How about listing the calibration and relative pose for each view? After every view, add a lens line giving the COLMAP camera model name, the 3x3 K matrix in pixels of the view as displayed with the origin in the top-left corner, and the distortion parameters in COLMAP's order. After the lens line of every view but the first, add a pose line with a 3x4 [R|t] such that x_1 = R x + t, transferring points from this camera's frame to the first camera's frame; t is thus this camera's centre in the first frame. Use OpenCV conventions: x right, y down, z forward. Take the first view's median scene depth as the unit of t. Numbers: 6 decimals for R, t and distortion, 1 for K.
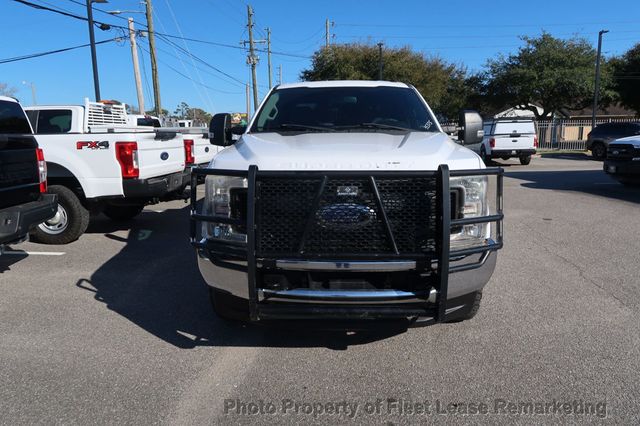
lens RADIAL K [[445.1, 0, 323.3], [0, 445.1, 211.0], [0, 0, 1]] dist [-0.022854, 0.006169]
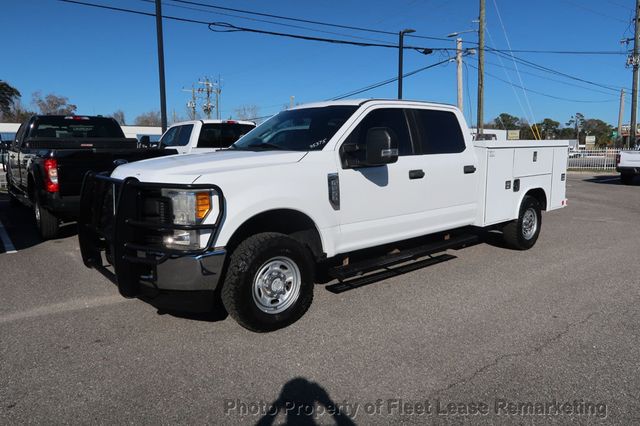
lens RADIAL K [[445.1, 0, 320.4], [0, 445.1, 215.7], [0, 0, 1]] dist [-0.022854, 0.006169]
pose [[0.673903, 0.121036, -0.728838, 0.154906], [-0.133563, 0.990194, 0.040943, -0.011489], [0.726647, 0.069754, 0.683461, 0.051439]]
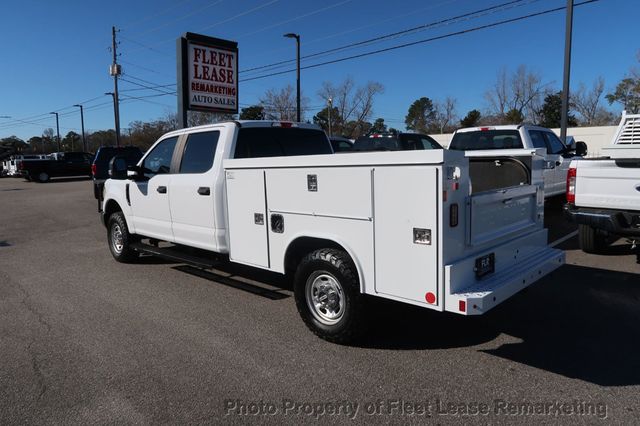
lens RADIAL K [[445.1, 0, 315.9], [0, 445.1, 214.3], [0, 0, 1]] dist [-0.030121, 0.018158]
pose [[-0.671330, 0.121308, -0.731164, 0.158730], [-0.098603, 0.963127, 0.250327, -0.076869], [0.734571, 0.240147, -0.634615, 0.400839]]
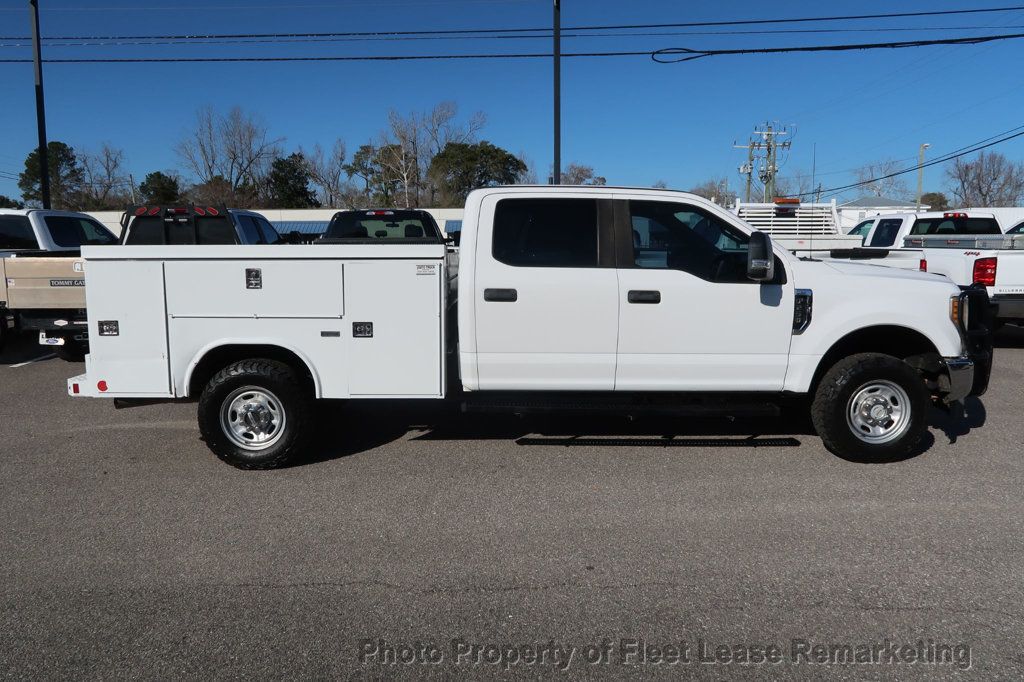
lens RADIAL K [[712.1, 0, 507.5], [0, 712.1, 347.8], [0, 0, 1]] dist [-0.030121, 0.018158]
pose [[0.089927, 0.159251, -0.983134, 0.230470], [-0.162140, 0.976305, 0.143314, -0.040645], [0.982662, 0.146517, 0.113617, 0.179517]]
